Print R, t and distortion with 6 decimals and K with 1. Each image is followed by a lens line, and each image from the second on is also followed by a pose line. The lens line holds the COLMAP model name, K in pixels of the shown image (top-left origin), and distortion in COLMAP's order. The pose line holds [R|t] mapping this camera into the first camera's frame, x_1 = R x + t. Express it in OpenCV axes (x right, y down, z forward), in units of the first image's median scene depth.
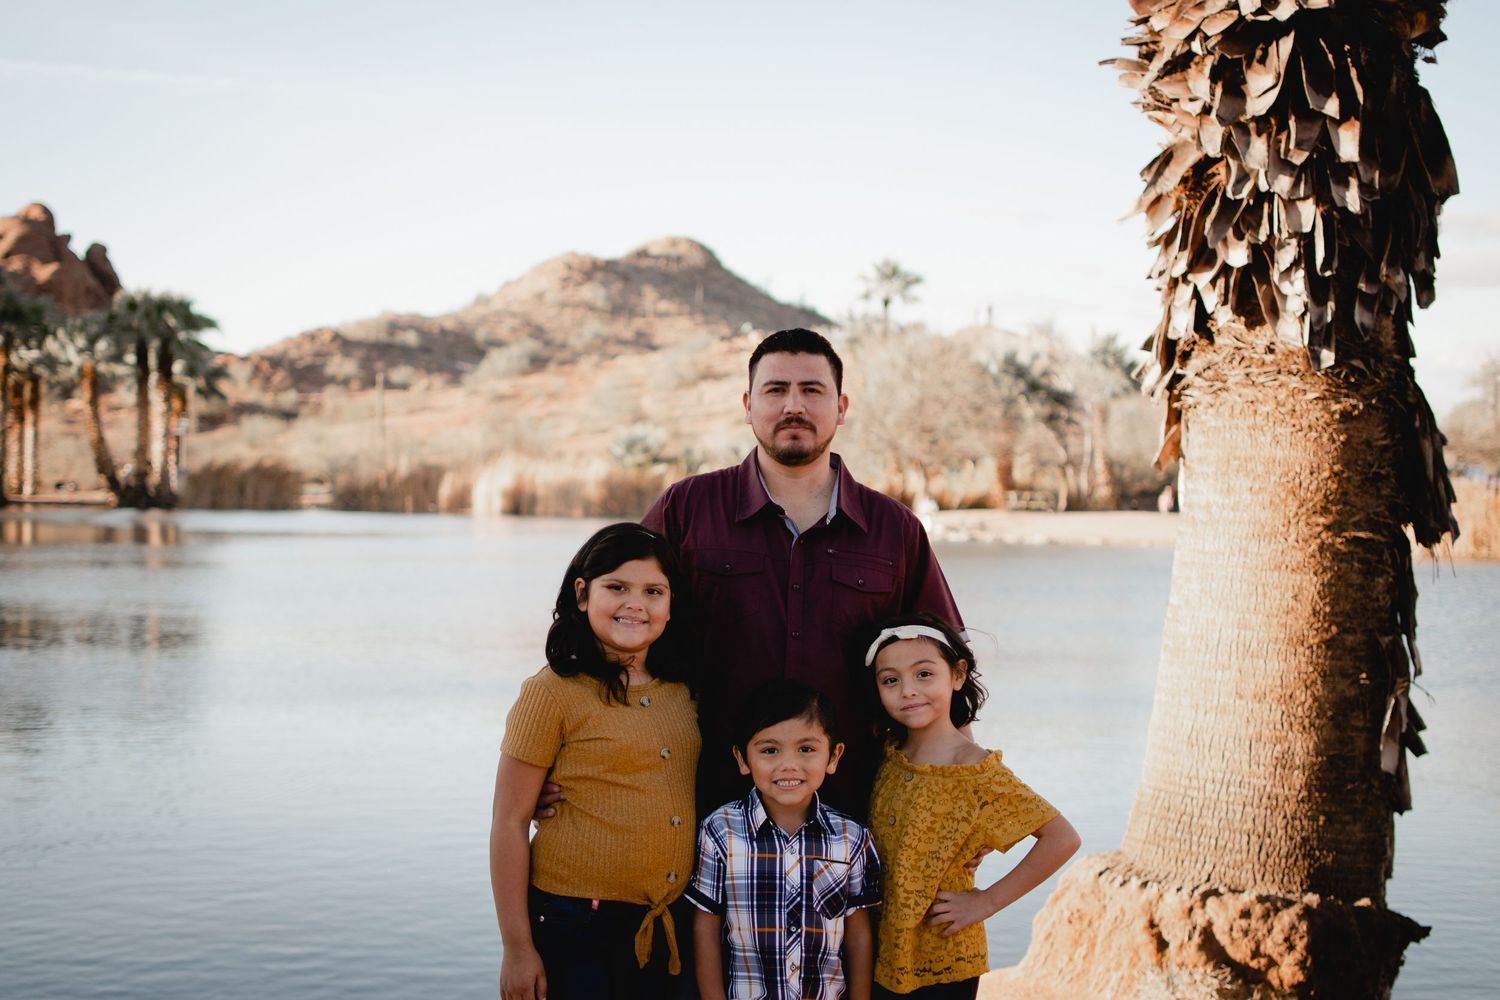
lens RADIAL K [[2302.7, 0, 735.9], [0, 2302.7, 507.7], [0, 0, 1]] dist [0.004730, 0.000000]
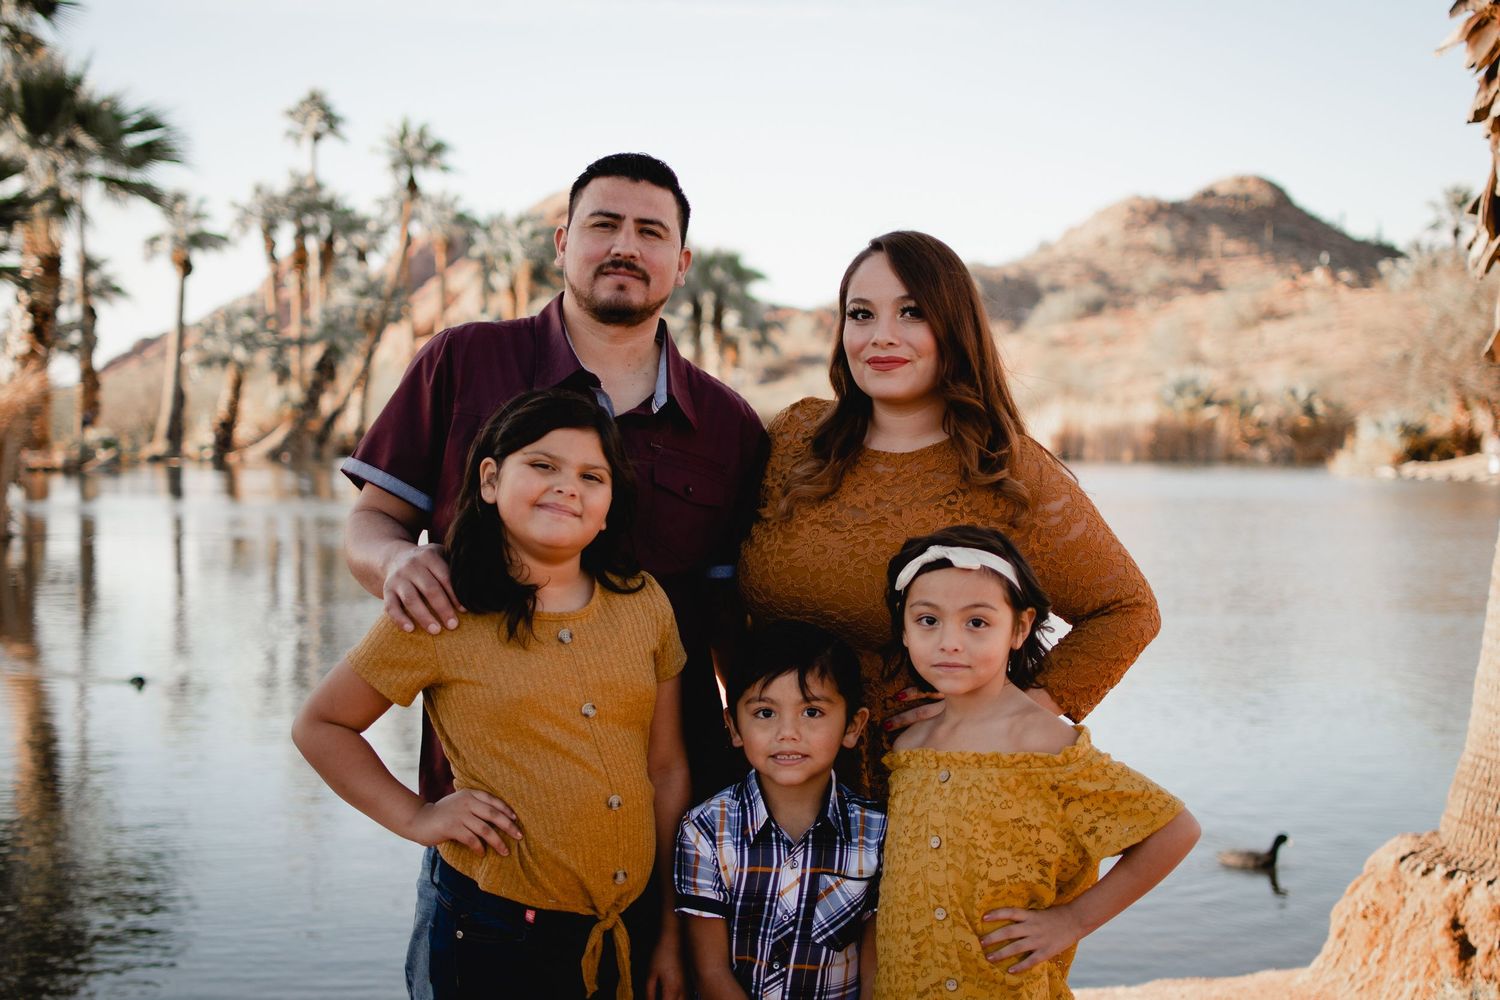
lens RADIAL K [[2302.7, 0, 748.7], [0, 2302.7, 461.3], [0, 0, 1]] dist [0.004730, 0.000000]
pose [[0.970943, -0.011527, -0.239031, 0.125954], [0.012052, 0.999927, 0.000734, 0.013953], [0.239006, -0.003594, 0.971012, 0.146761]]
